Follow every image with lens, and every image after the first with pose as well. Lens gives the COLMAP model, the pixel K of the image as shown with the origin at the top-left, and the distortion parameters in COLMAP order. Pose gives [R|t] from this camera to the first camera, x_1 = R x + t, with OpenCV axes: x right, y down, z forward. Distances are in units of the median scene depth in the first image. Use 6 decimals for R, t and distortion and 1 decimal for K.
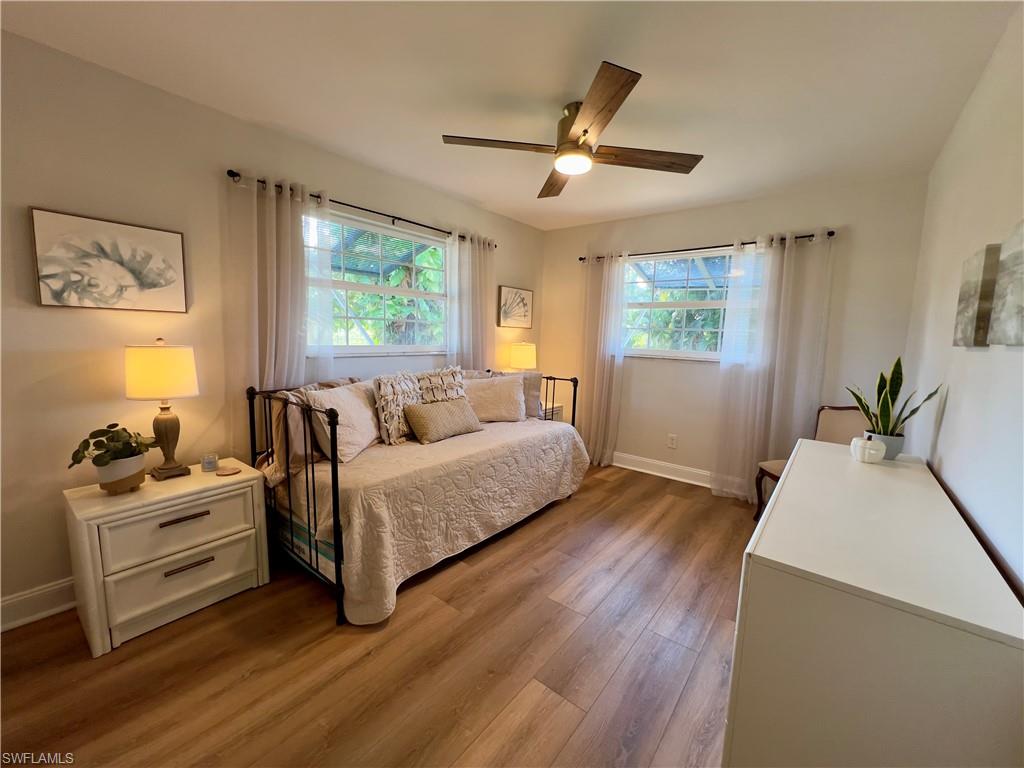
lens RADIAL K [[409.3, 0, 507.4], [0, 409.3, 386.3], [0, 0, 1]] dist [-0.003130, 0.000706]
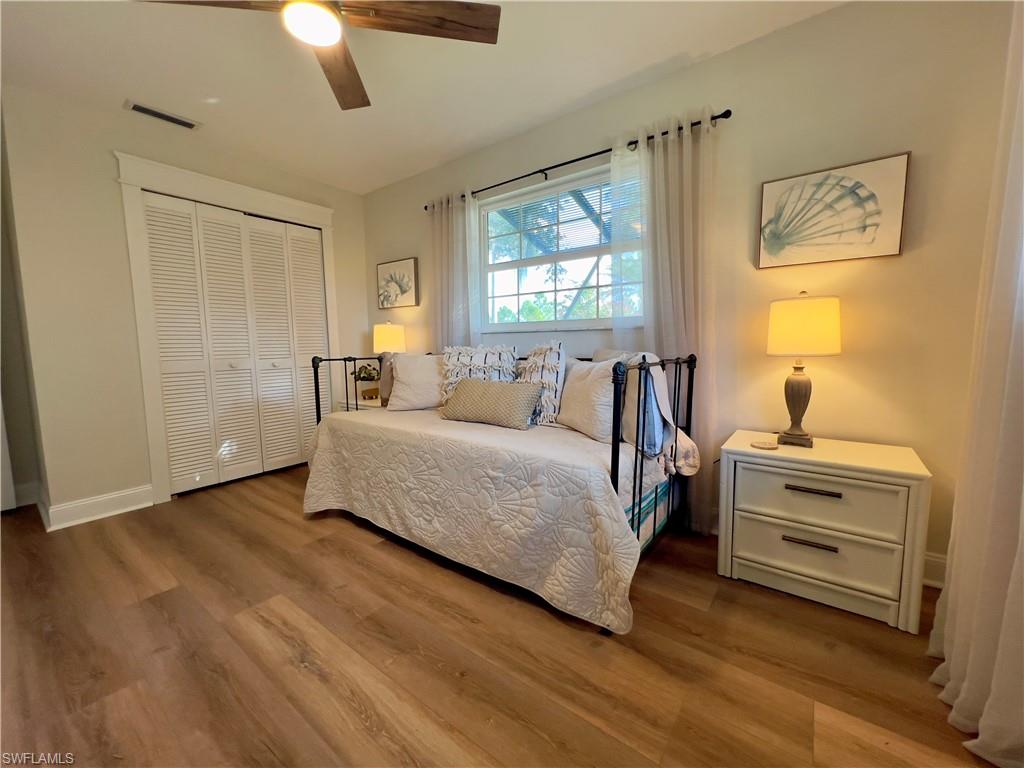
lens RADIAL K [[409.3, 0, 511.5], [0, 409.3, 386.2], [0, 0, 1]] dist [-0.003130, 0.000706]
pose [[0.037400, 0.078434, -0.996217, 0.618660], [-0.110221, 0.991156, 0.073898, -0.015611], [0.993203, 0.107041, 0.045715, 0.930840]]
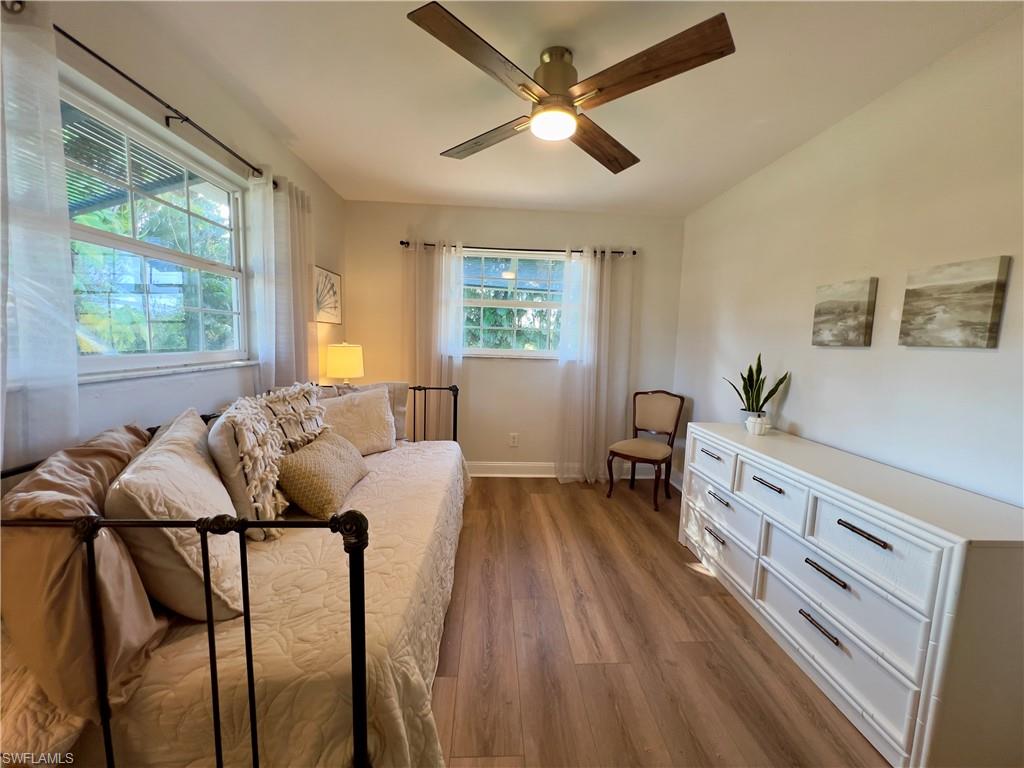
lens RADIAL K [[409.3, 0, 508.8], [0, 409.3, 386.0], [0, 0, 1]] dist [-0.003130, 0.000706]
pose [[0.744873, -0.082791, 0.662050, -0.326361], [0.076111, 0.996338, 0.038962, -0.047019], [-0.662851, 0.021368, 0.748446, 0.317165]]
